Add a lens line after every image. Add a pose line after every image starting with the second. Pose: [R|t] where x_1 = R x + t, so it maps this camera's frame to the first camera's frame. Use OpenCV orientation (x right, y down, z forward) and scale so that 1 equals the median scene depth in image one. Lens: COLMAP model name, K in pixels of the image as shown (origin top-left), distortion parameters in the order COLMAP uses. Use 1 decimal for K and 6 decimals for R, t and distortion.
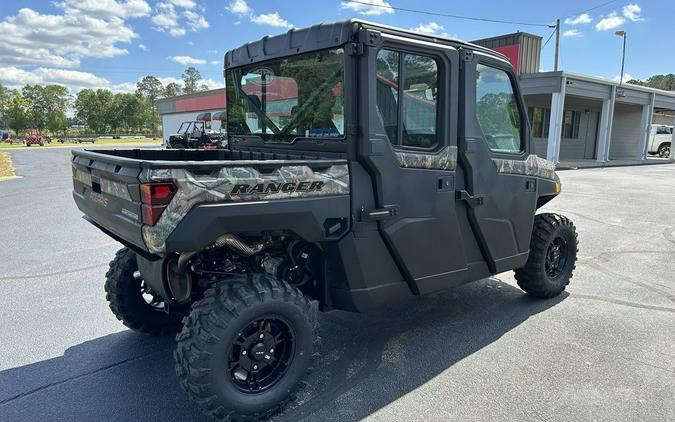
lens RADIAL K [[469.7, 0, 337.3], [0, 469.7, 197.9], [0, 0, 1]] dist [0.034638, -0.002141]
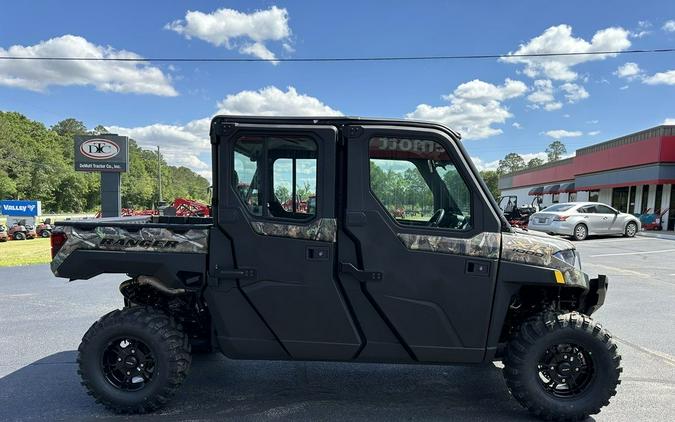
lens RADIAL K [[480.9, 0, 352.2], [0, 480.9, 228.0], [0, 0, 1]] dist [0.026010, -0.003658]
pose [[0.763376, 0.032549, -0.645134, 1.156184], [-0.094345, 0.993638, -0.061505, -0.034460], [0.639028, 0.107816, 0.761590, 0.282176]]
